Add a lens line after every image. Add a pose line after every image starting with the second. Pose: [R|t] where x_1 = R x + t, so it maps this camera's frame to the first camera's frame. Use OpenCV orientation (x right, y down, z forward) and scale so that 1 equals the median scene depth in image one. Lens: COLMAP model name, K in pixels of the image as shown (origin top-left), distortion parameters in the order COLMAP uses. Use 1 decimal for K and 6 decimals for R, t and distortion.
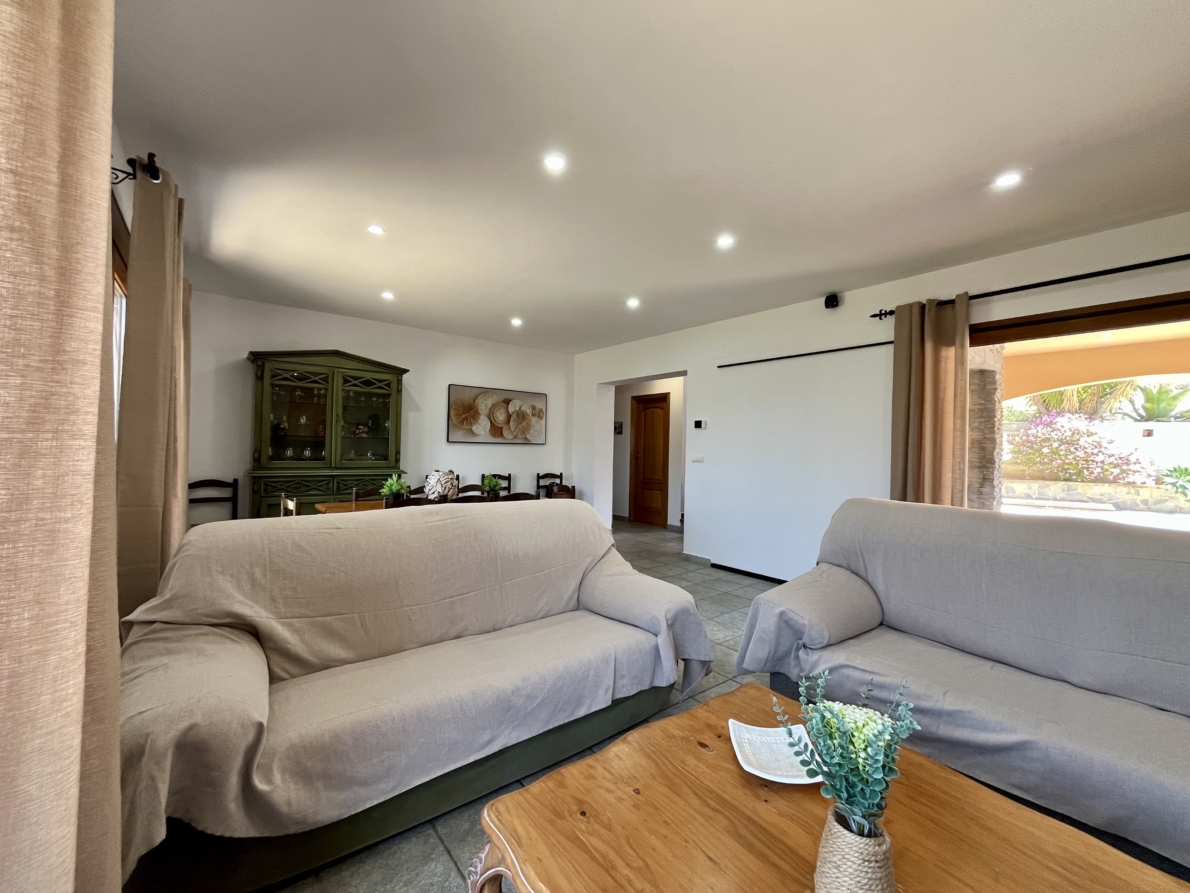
lens RADIAL K [[478.8, 0, 596.5], [0, 478.8, 446.3], [0, 0, 1]] dist [-0.004638, -0.000134]
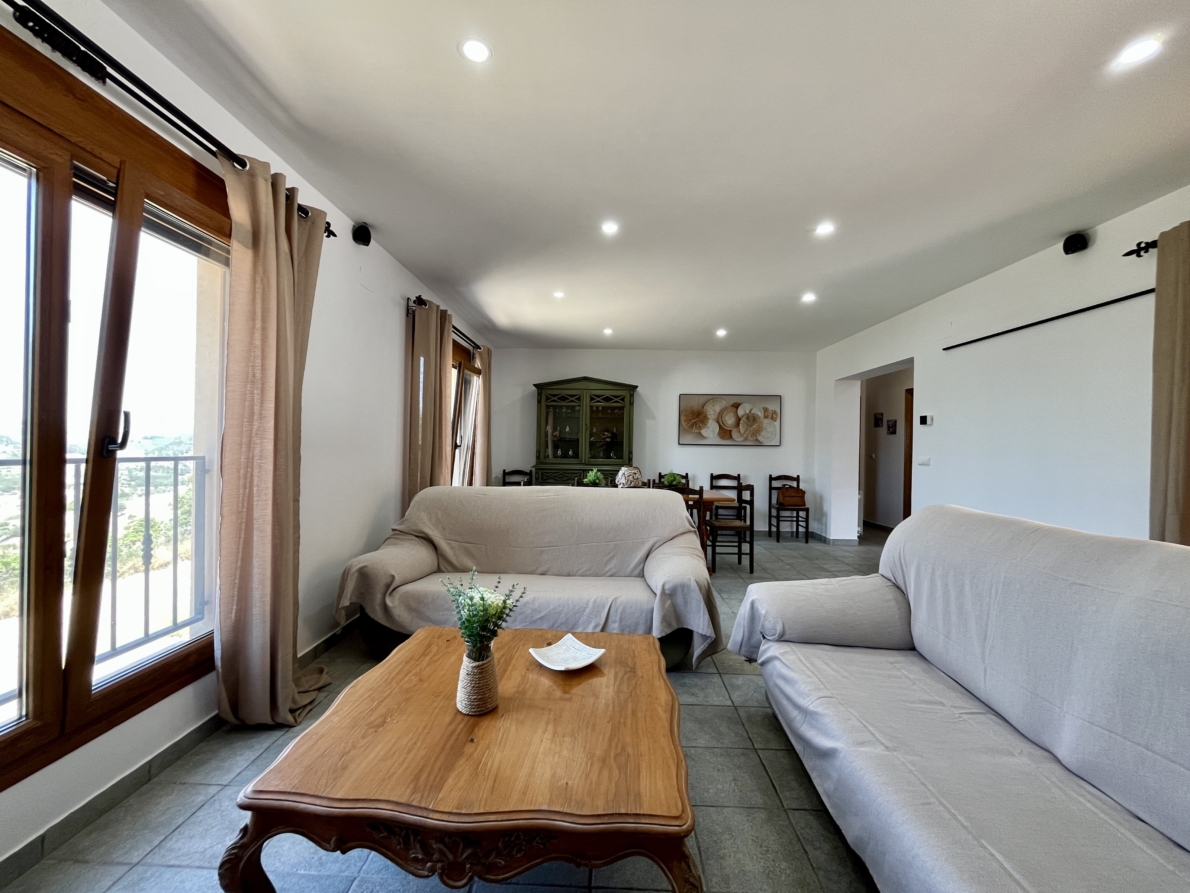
lens RADIAL K [[478.8, 0, 596.2], [0, 478.8, 446.3], [0, 0, 1]] dist [-0.004638, -0.000134]
pose [[0.765486, -0.006182, -0.643423, 0.341827], [0.000196, 0.999956, -0.009375, 0.008124], [0.643453, 0.007051, 0.765453, -0.010610]]
